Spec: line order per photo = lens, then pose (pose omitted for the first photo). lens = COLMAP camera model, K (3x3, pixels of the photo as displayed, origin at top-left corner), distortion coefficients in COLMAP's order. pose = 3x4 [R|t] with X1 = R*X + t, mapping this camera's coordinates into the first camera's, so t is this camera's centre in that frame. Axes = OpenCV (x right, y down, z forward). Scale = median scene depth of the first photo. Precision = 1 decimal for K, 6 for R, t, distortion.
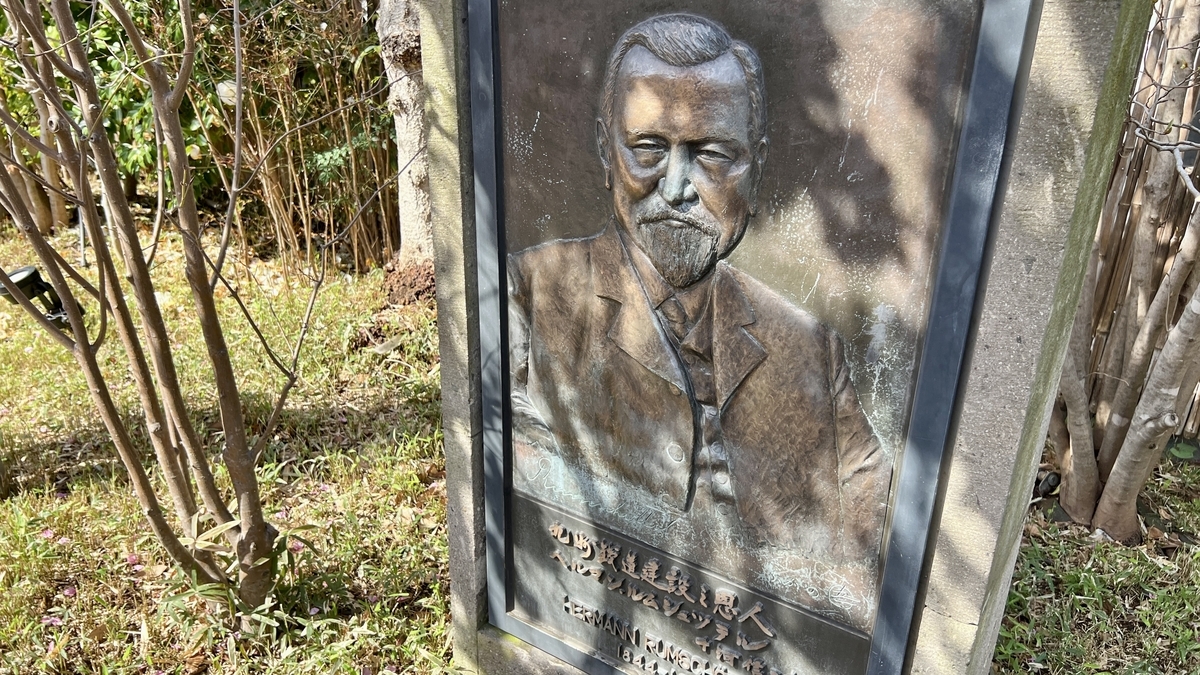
lens RADIAL K [[899.3, 0, 596.0], [0, 899.3, 337.6], [0, 0, 1]] dist [0.045538, -0.050865]
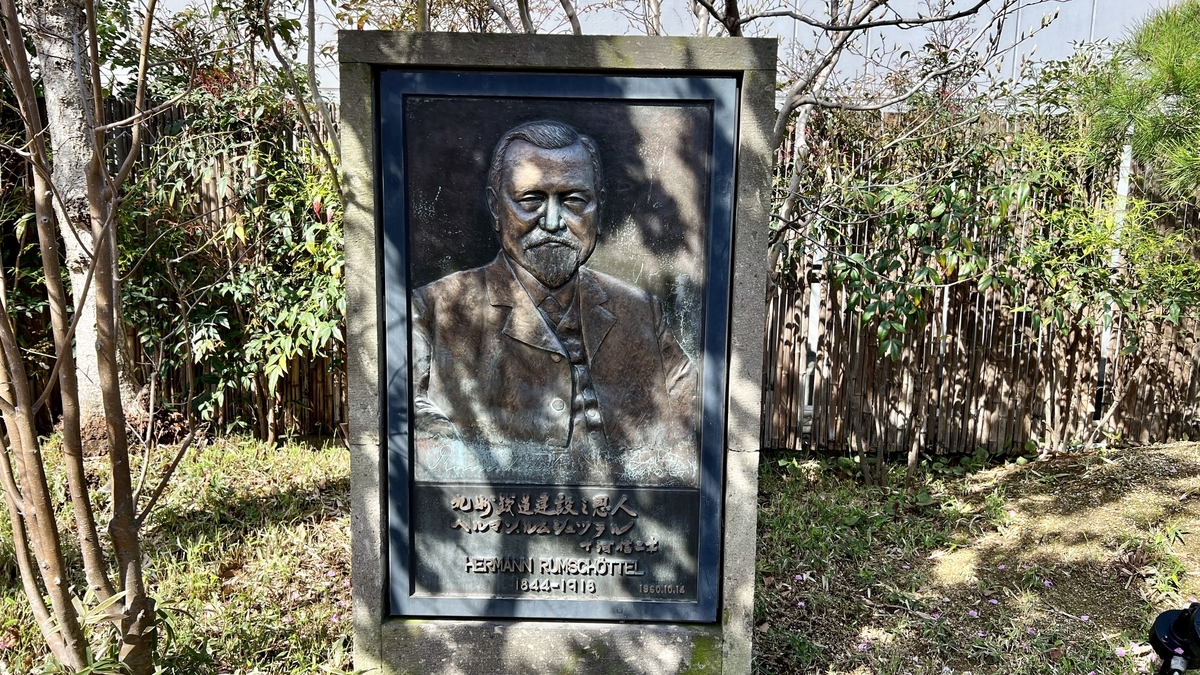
lens RADIAL K [[899.3, 0, 607.5], [0, 899.3, 340.7], [0, 0, 1]] dist [0.045538, -0.050865]
pose [[0.832714, -0.082352, 0.547545, -0.659024], [0.211876, 0.961008, -0.177685, 0.312968], [-0.511562, 0.263973, 0.817693, -0.291520]]
